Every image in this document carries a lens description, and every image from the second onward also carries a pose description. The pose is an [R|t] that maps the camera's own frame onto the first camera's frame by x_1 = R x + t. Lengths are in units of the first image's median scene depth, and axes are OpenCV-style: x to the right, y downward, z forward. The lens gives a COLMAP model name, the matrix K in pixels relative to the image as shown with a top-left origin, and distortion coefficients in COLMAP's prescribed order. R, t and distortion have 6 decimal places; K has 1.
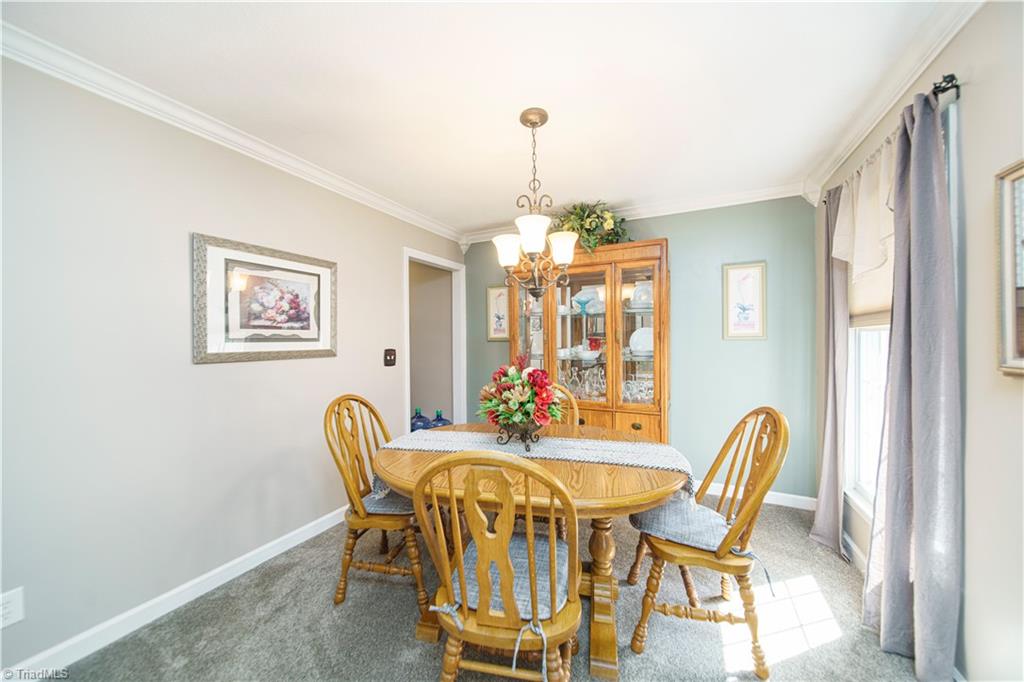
lens RADIAL K [[362.9, 0, 511.3], [0, 362.9, 339.7], [0, 0, 1]] dist [-0.000725, 0.000007]
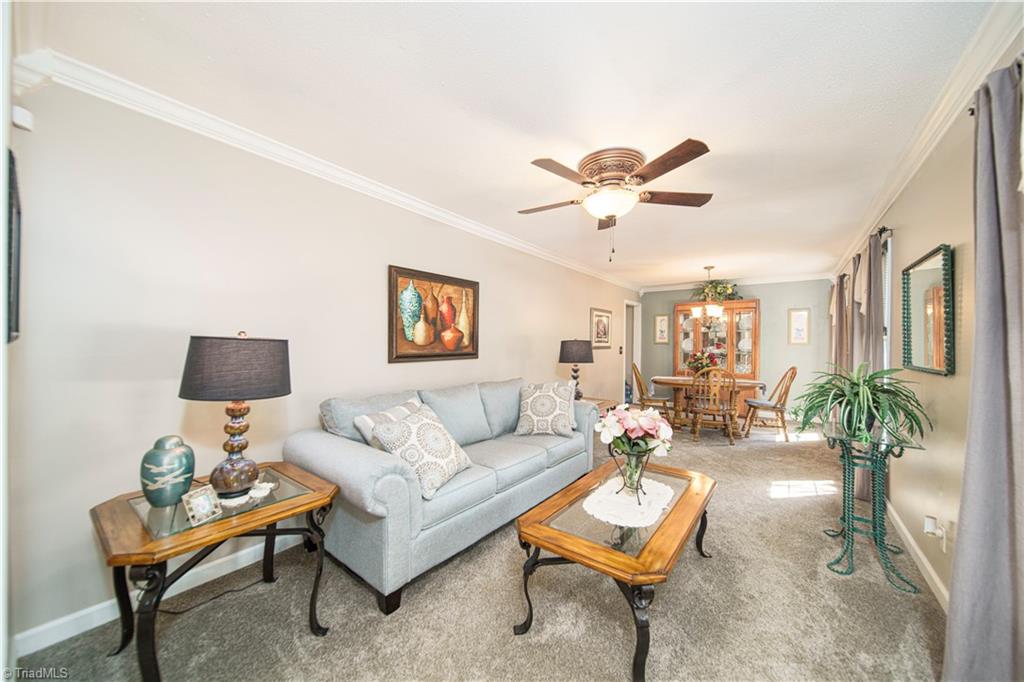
lens RADIAL K [[362.9, 0, 513.4], [0, 362.9, 340.6], [0, 0, 1]] dist [-0.000725, 0.000007]
pose [[0.982153, 0.013897, -0.187570, -0.576860], [-0.015134, 0.999872, -0.005164, 0.011018], [0.187475, 0.007910, 0.982238, -1.341927]]
